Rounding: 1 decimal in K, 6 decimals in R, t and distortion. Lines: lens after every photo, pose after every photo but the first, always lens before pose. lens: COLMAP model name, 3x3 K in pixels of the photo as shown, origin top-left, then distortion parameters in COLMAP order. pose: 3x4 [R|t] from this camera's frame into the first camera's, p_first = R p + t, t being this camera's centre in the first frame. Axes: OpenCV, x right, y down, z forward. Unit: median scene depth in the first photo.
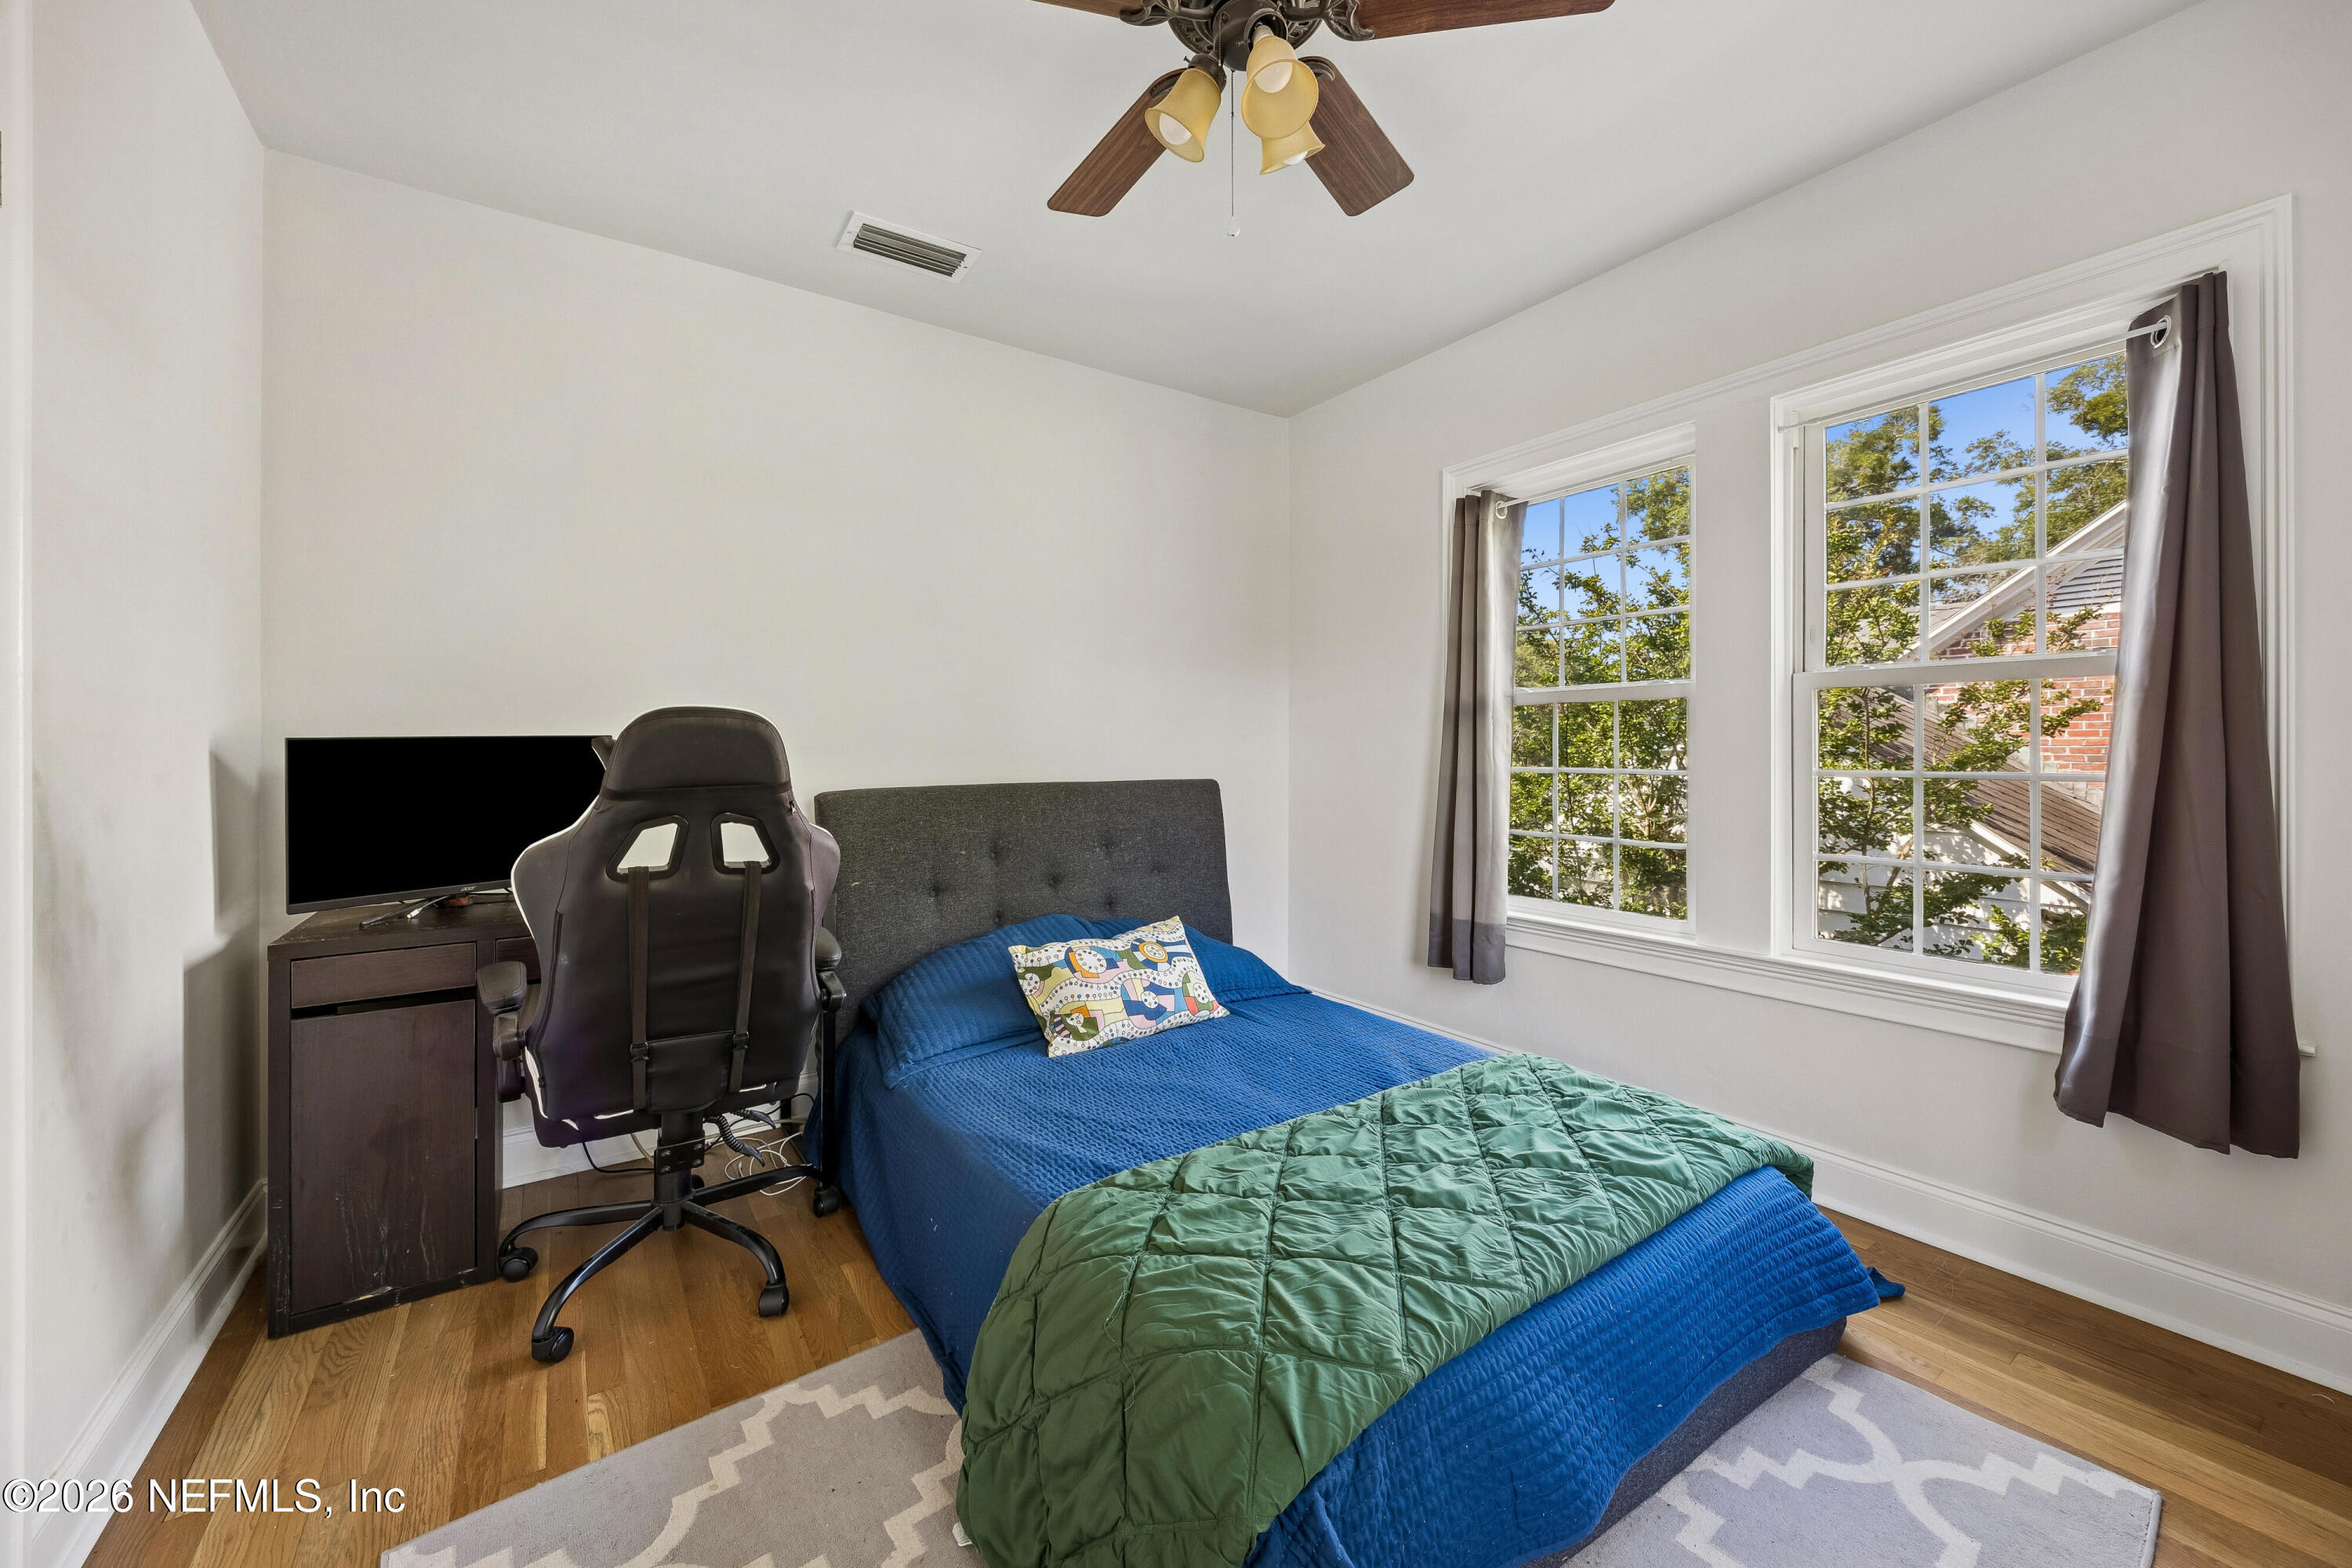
lens RADIAL K [[886.3, 0, 1174.2], [0, 886.3, 758.9], [0, 0, 1]] dist [-0.001221, 0.000058]
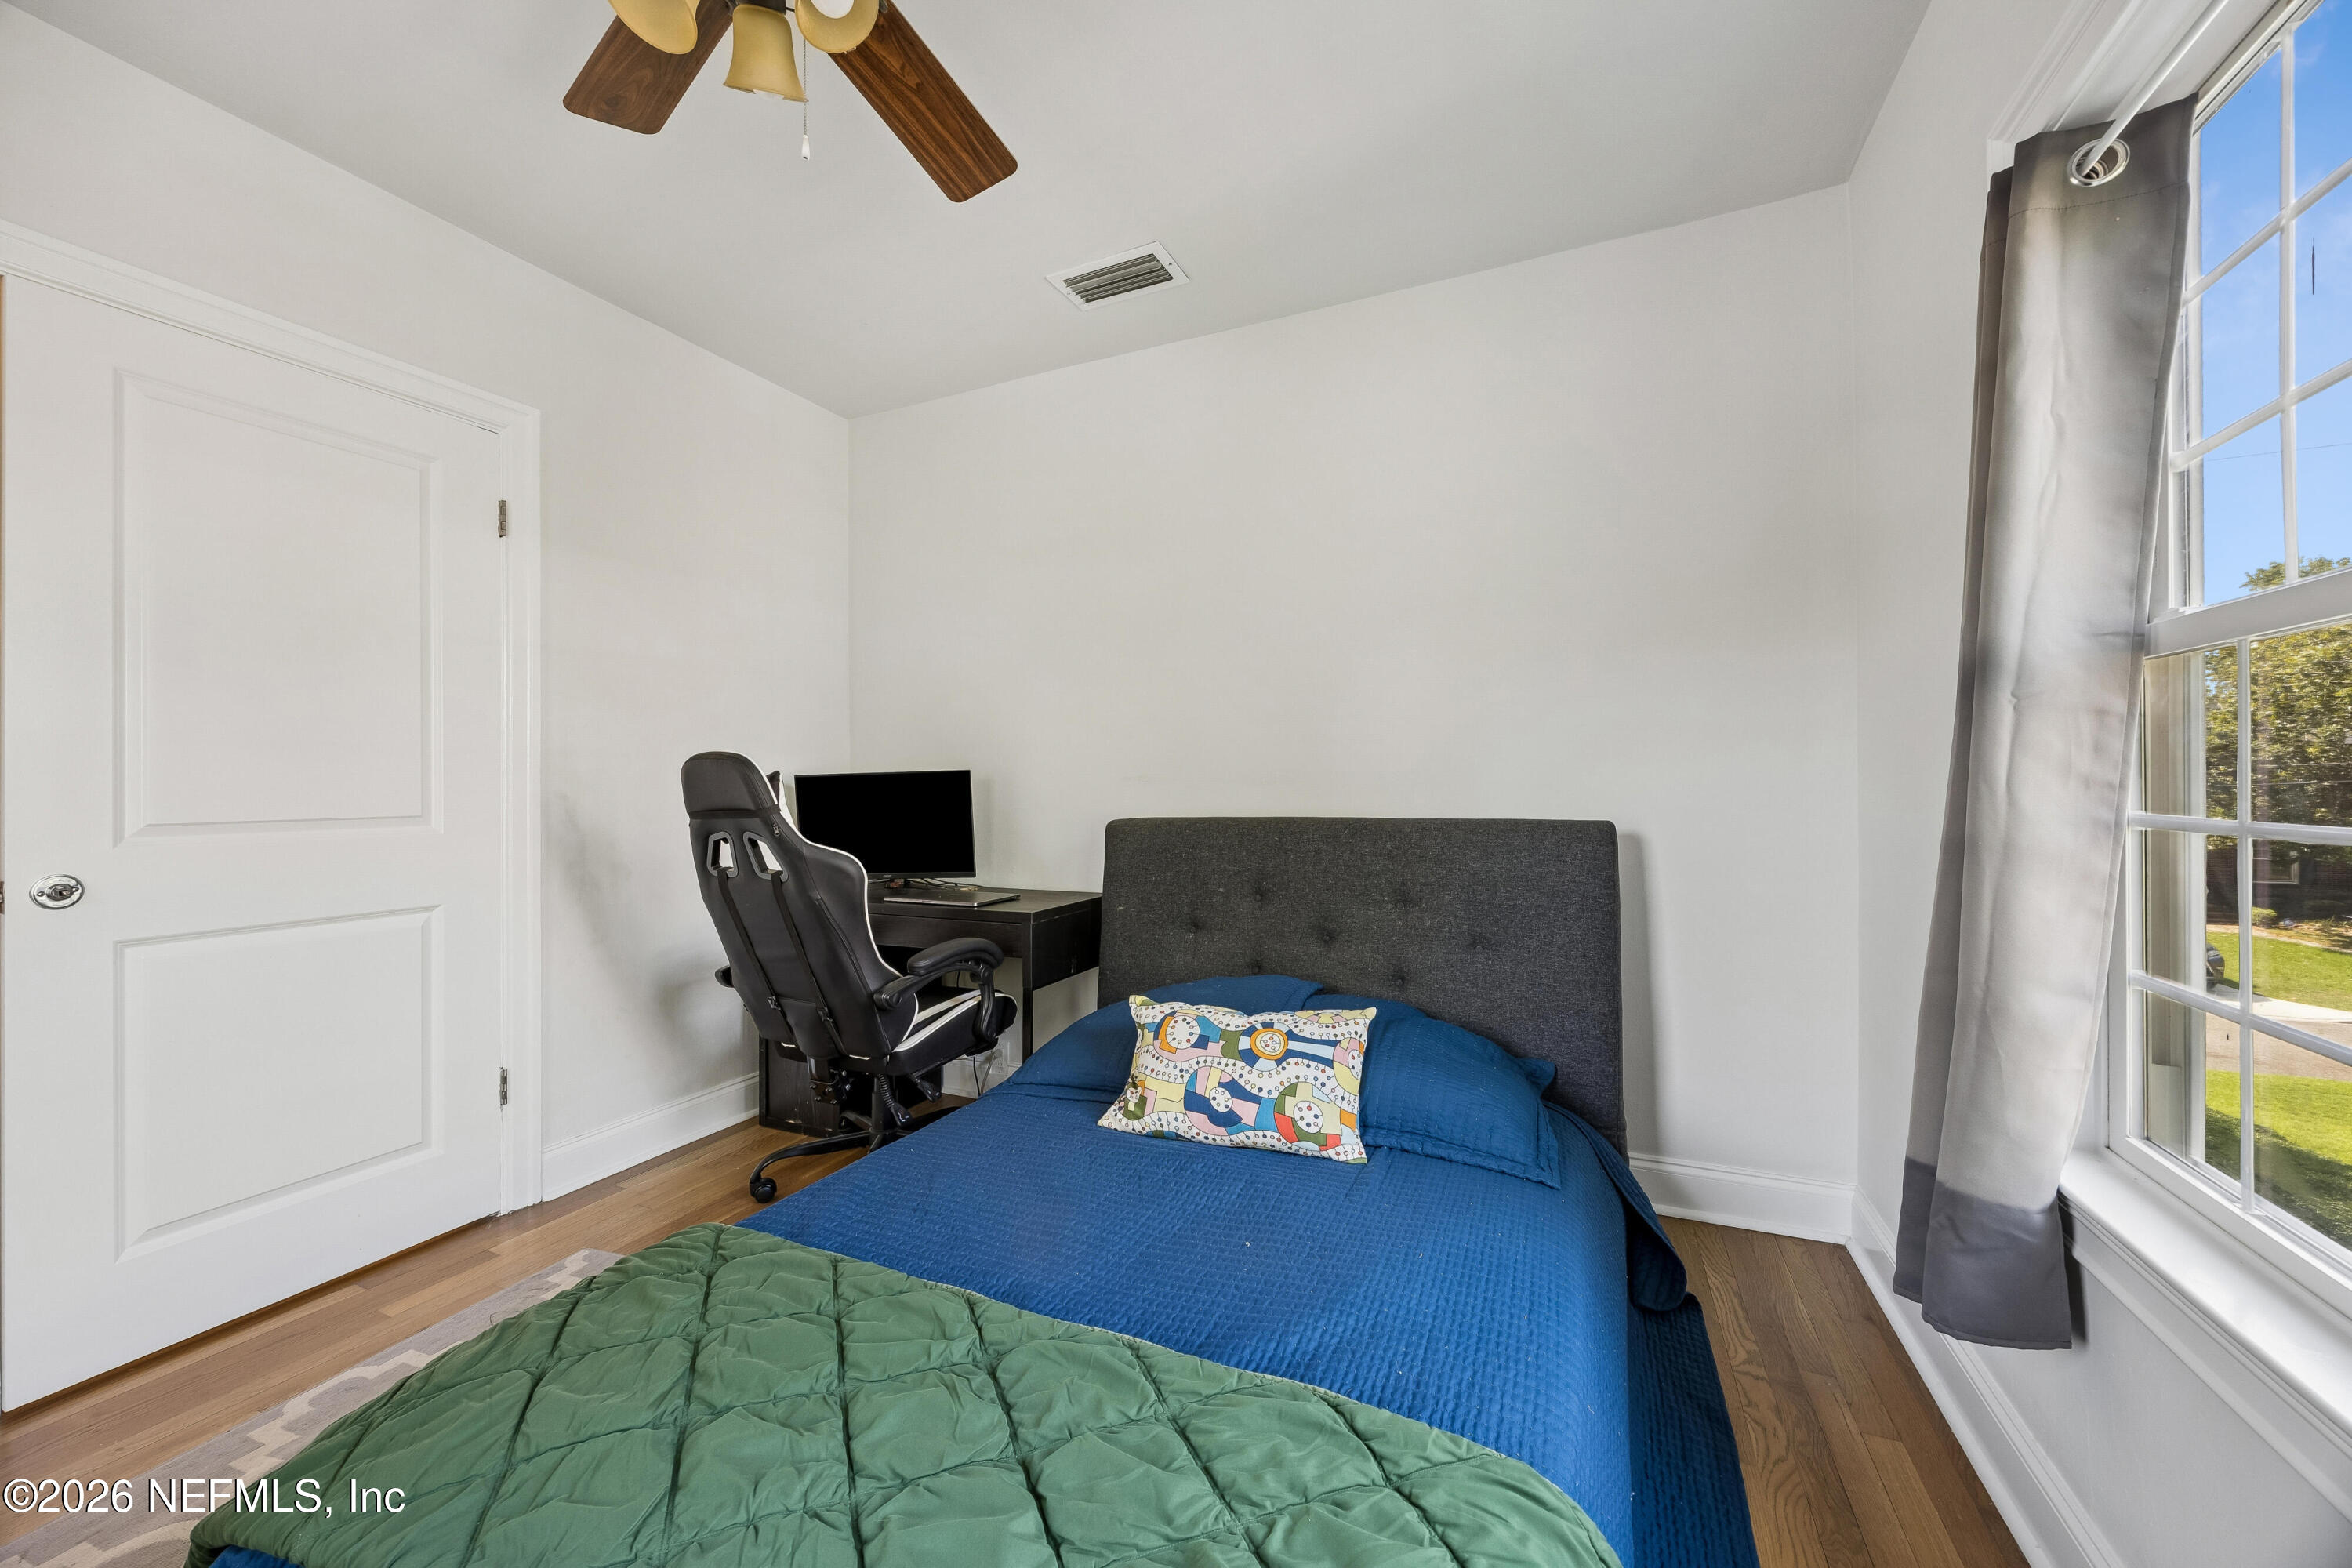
lens RADIAL K [[886.3, 0, 1179.6], [0, 886.3, 787.2], [0, 0, 1]] dist [-0.001221, 0.000058]
pose [[0.523667, 0.004121, -0.851913, 0.603501], [-0.001338, 0.999991, 0.004015, -0.006077], [0.851922, -0.000963, 0.523668, 0.550197]]
